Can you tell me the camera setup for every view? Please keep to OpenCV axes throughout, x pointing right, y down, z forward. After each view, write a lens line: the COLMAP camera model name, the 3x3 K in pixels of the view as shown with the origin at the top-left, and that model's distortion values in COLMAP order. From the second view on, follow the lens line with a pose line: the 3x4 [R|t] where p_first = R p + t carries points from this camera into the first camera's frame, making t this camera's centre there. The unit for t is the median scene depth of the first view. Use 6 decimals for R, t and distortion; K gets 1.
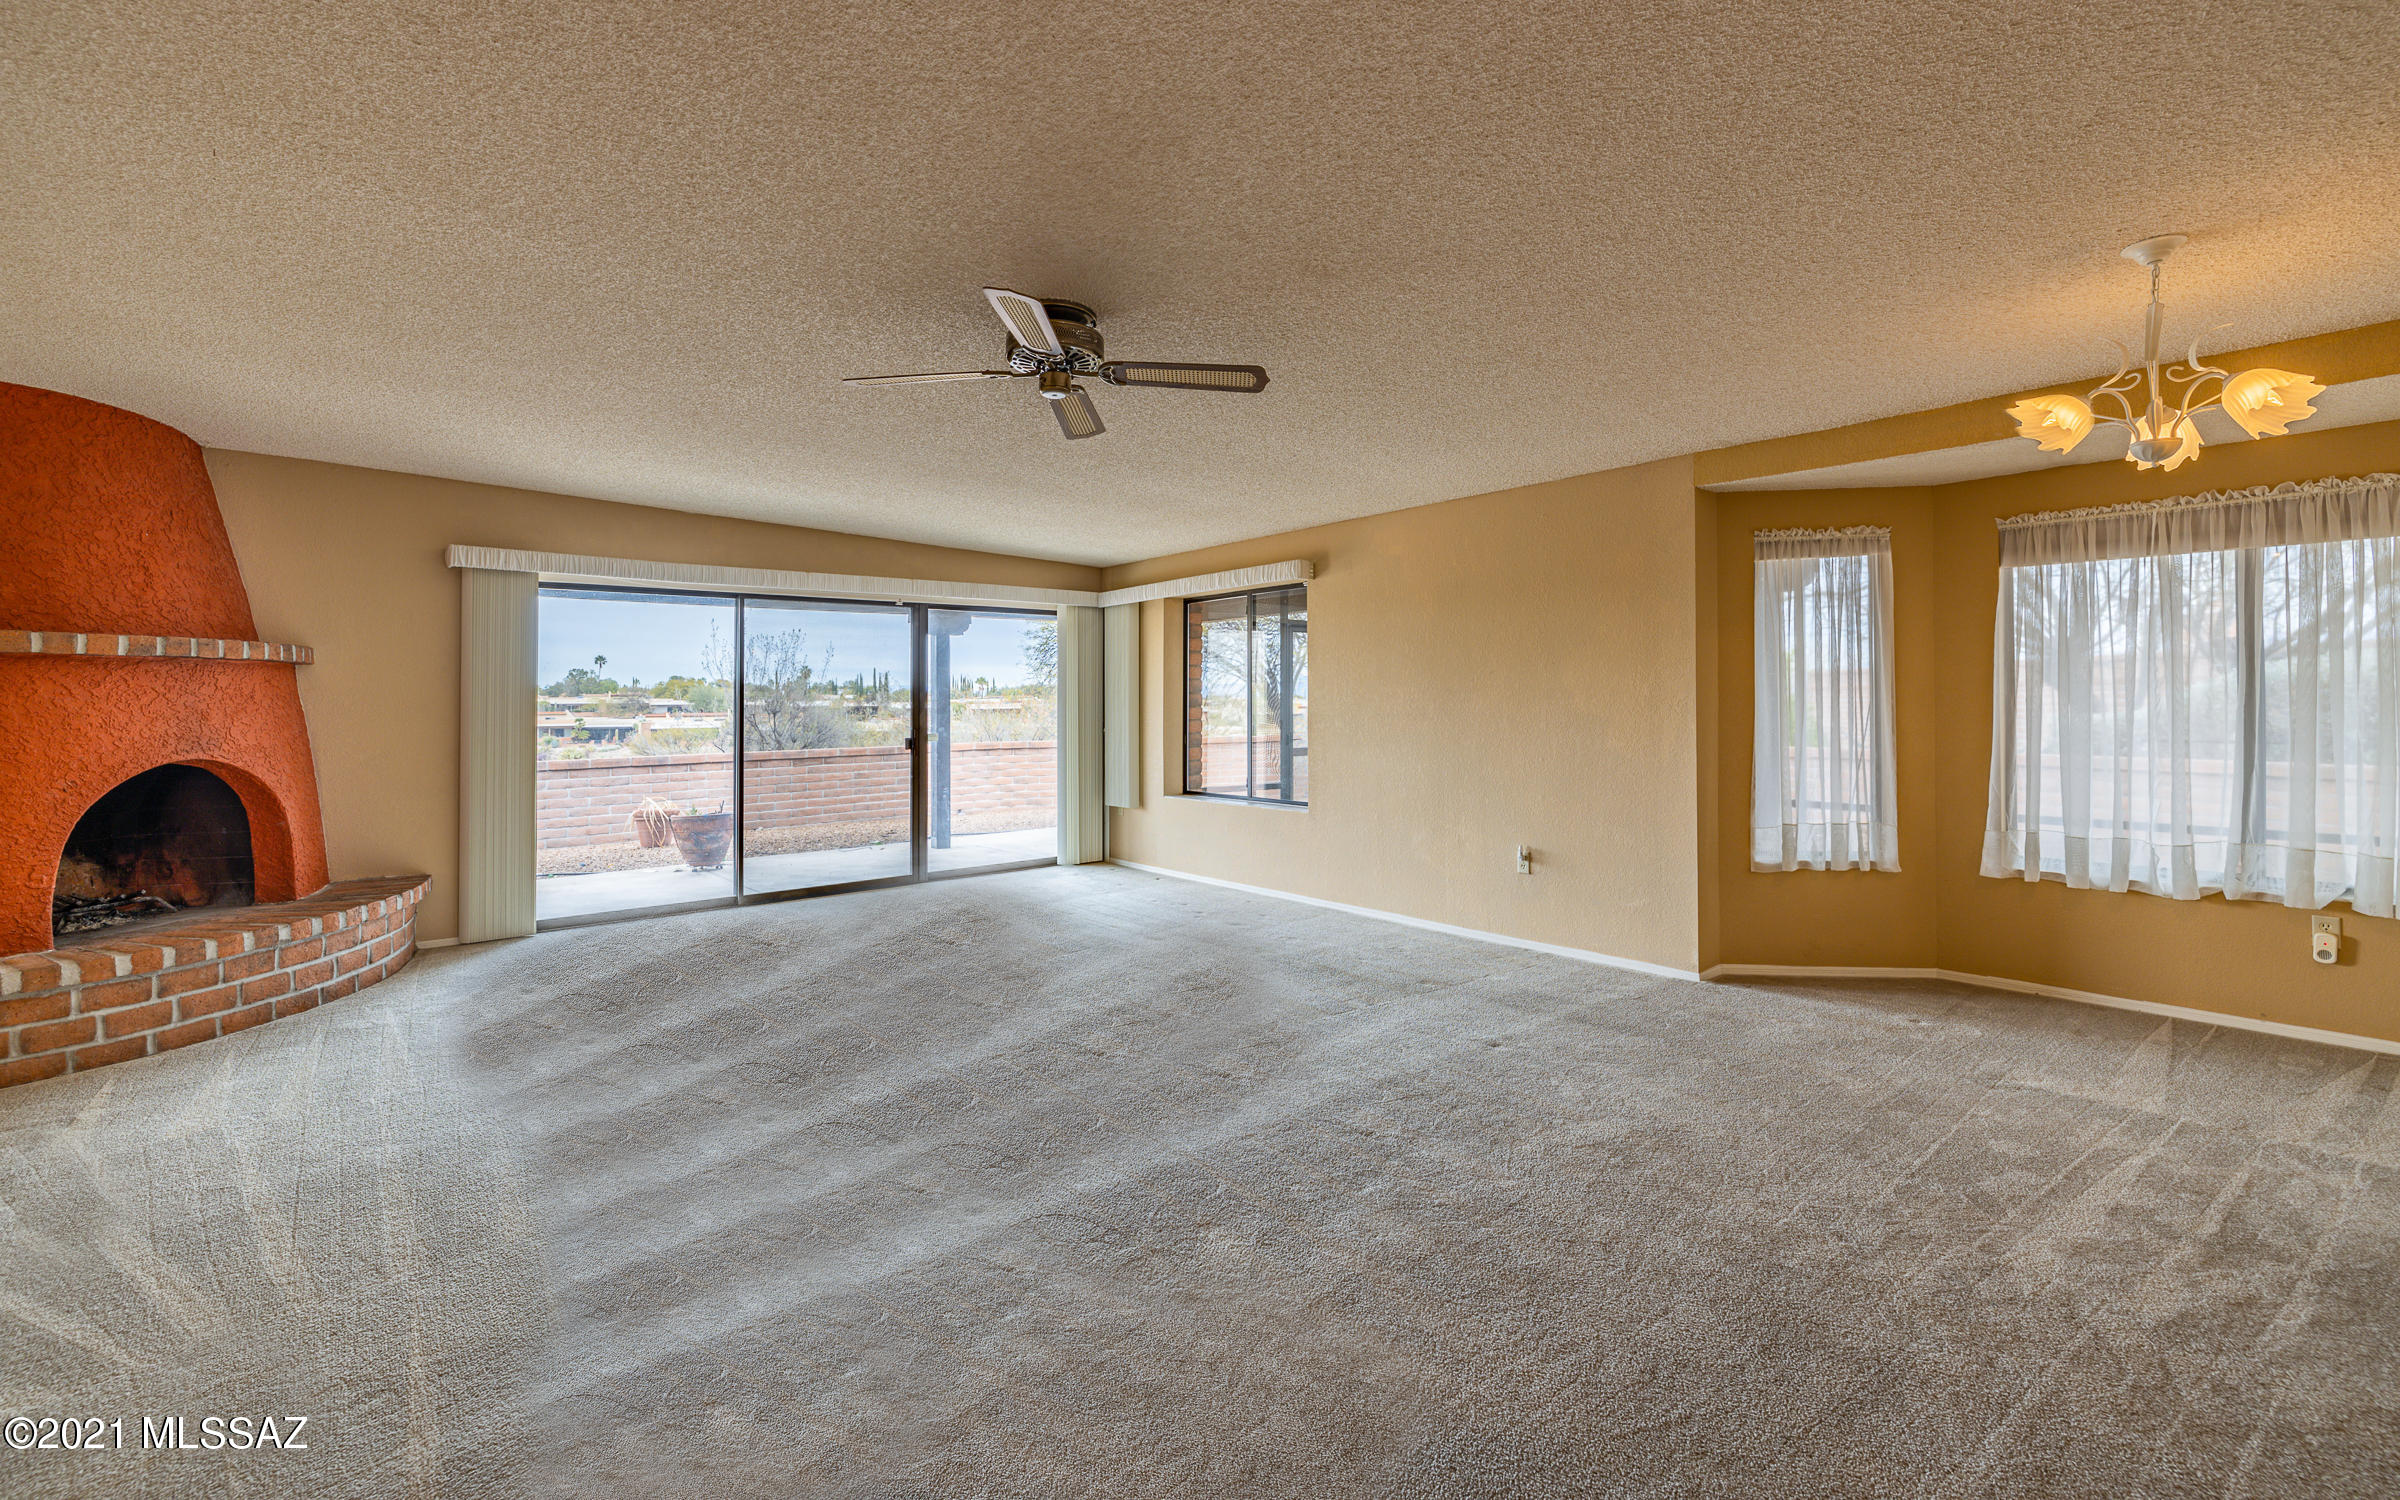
lens RADIAL K [[1033.2, 0, 1193.2], [0, 1033.2, 730.9], [0, 0, 1]] dist [-0.001145, 0.000364]
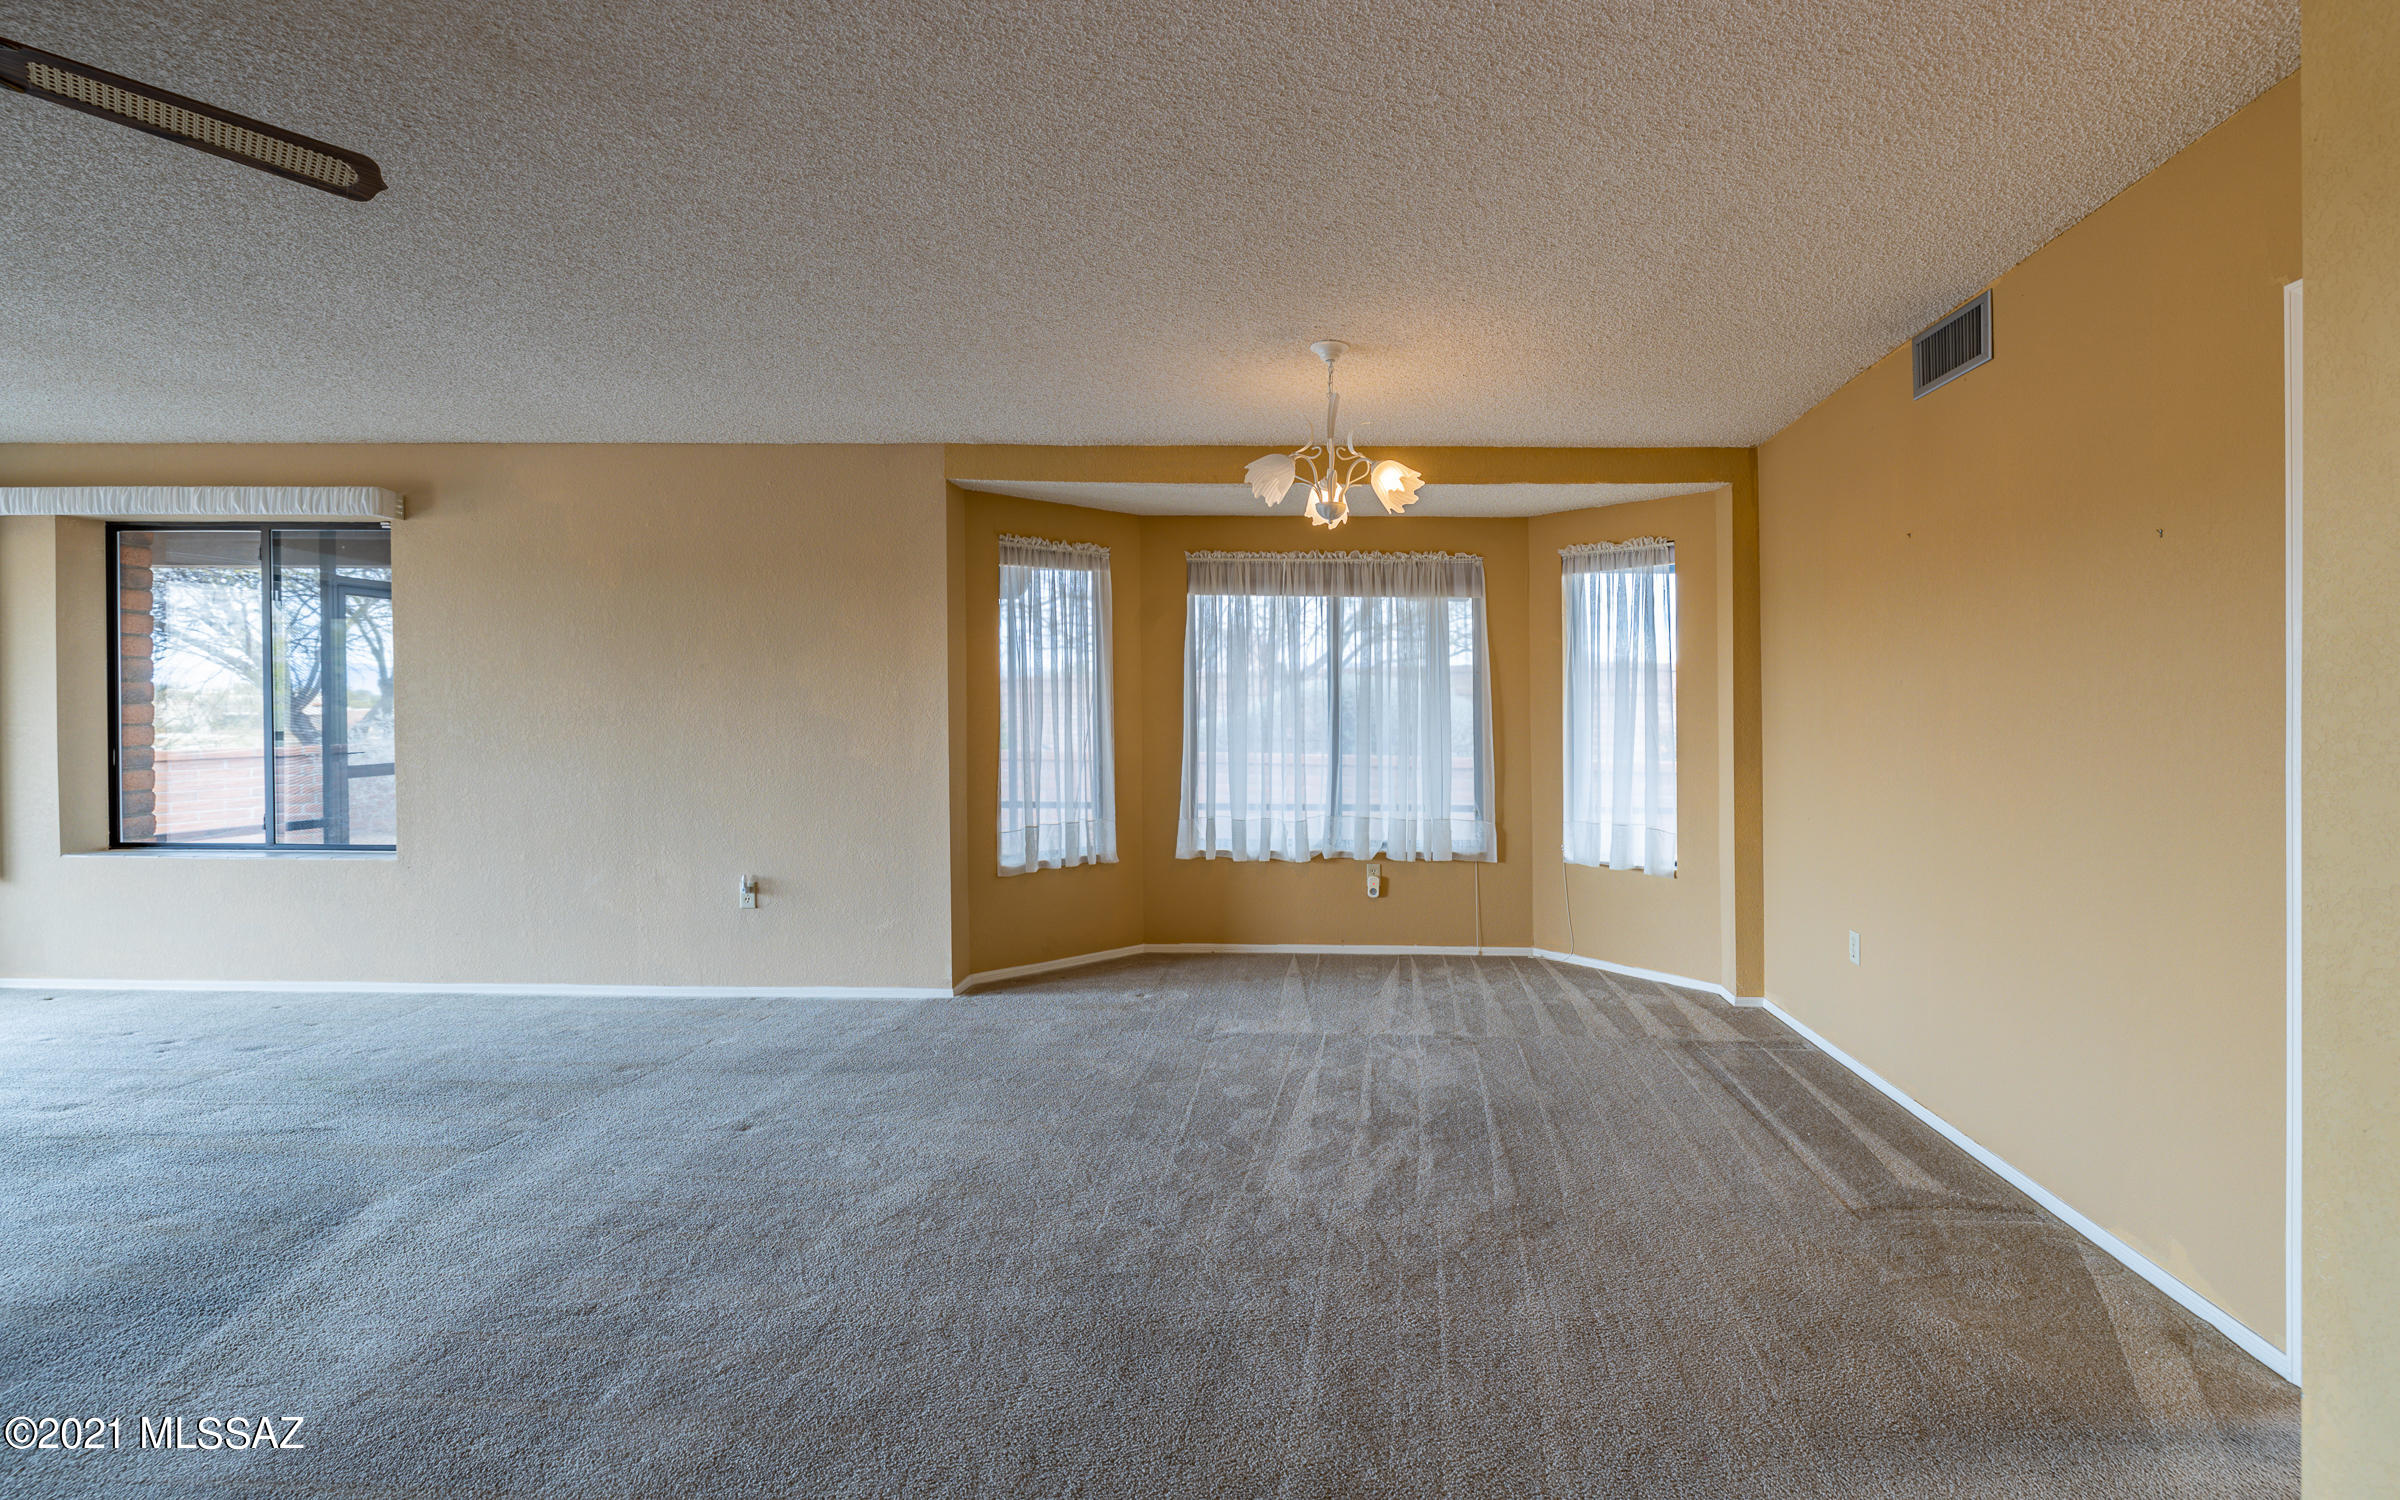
lens RADIAL K [[1044.8, 0, 1273.8], [0, 1044.8, 741.1], [0, 0, 1]] dist [-0.001627, -0.000206]
pose [[0.642629, -0.014041, 0.766049, -0.067849], [0.008152, 0.999901, 0.011488, -0.004499], [-0.766134, -0.001138, 0.642680, 0.170749]]
